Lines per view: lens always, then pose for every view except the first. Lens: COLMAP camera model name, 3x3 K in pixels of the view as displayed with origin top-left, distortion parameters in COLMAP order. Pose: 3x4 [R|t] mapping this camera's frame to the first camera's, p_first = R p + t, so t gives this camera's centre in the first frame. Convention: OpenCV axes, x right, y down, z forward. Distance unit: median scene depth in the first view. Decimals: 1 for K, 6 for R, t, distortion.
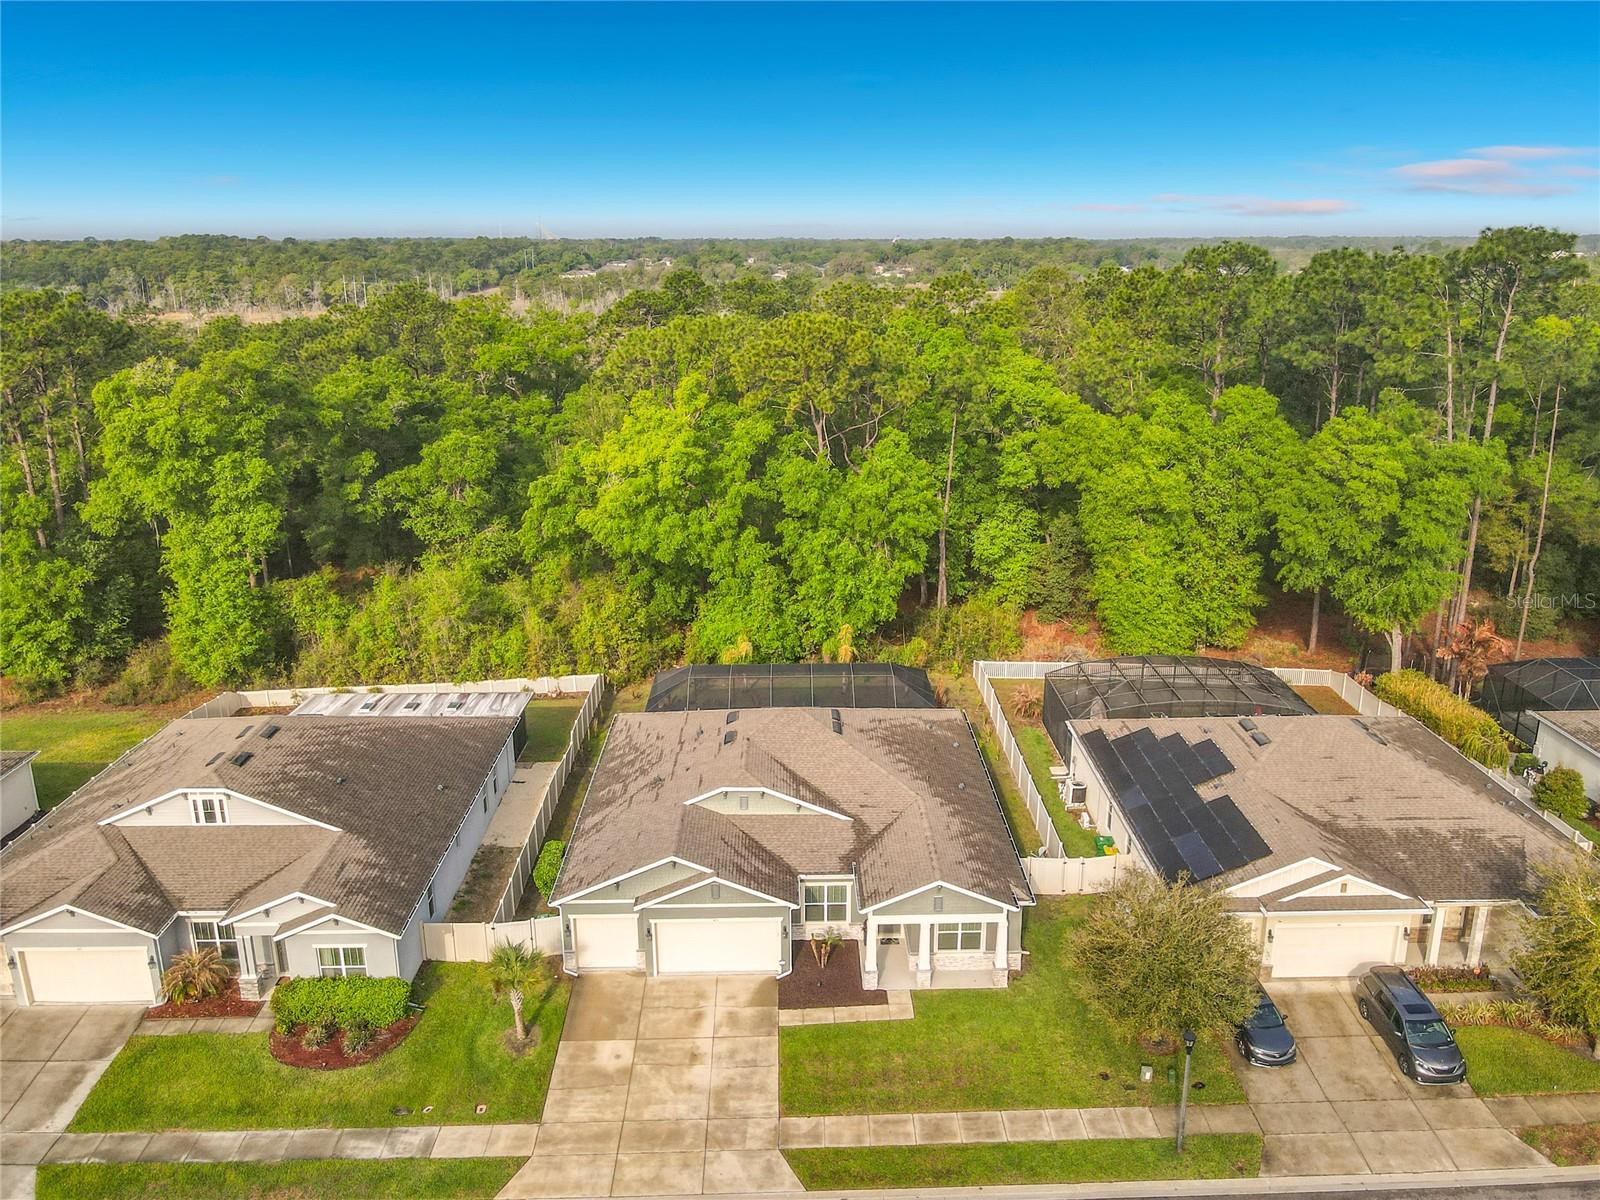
lens RADIAL K [[1240.5, 0, 835.9], [0, 1240.5, 627.1], [0, 0, 1]] dist [-0.012314, 0.003959]
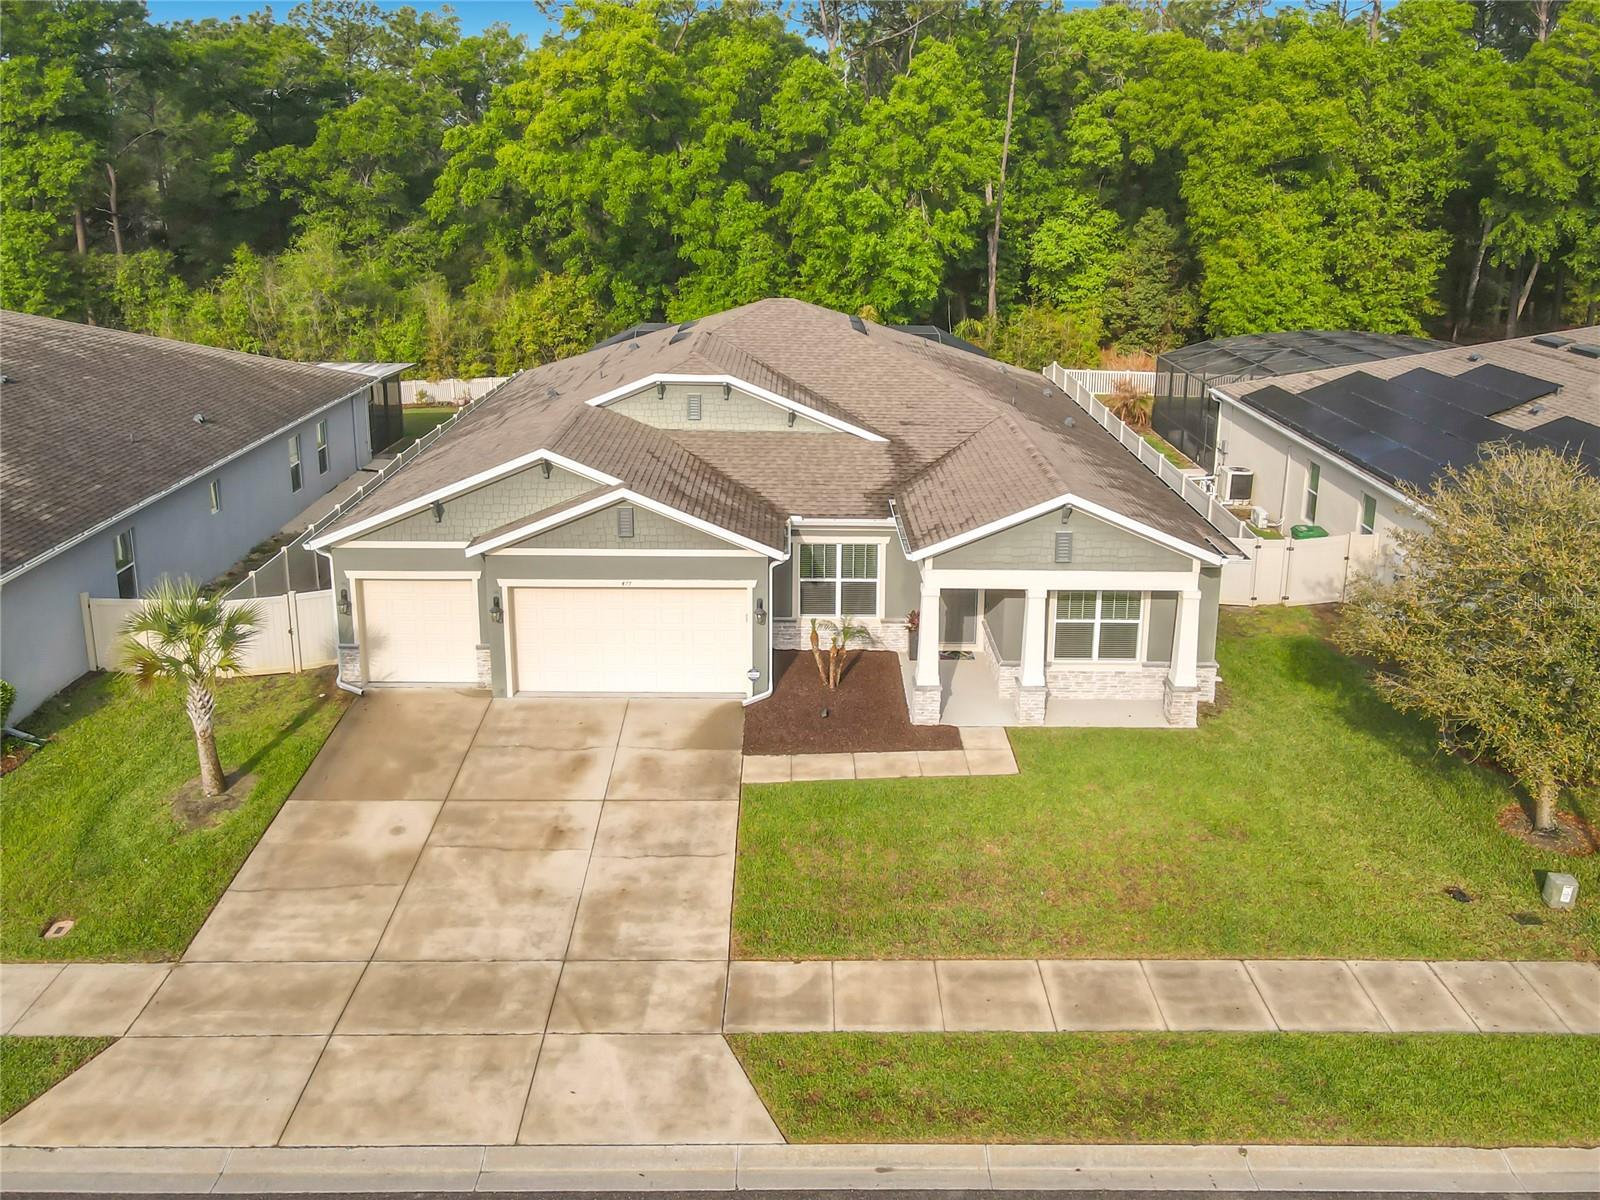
lens RADIAL K [[1229.6, 0, 806.9], [0, 1229.6, 457.6], [0, 0, 1]] dist [0.008557, 0.006098]
pose [[0.999461, 0.012835, -0.030211, -0.006777], [-0.014815, 0.997693, -0.066257, 0.216299], [0.029291, 0.066669, 0.997345, 0.486629]]
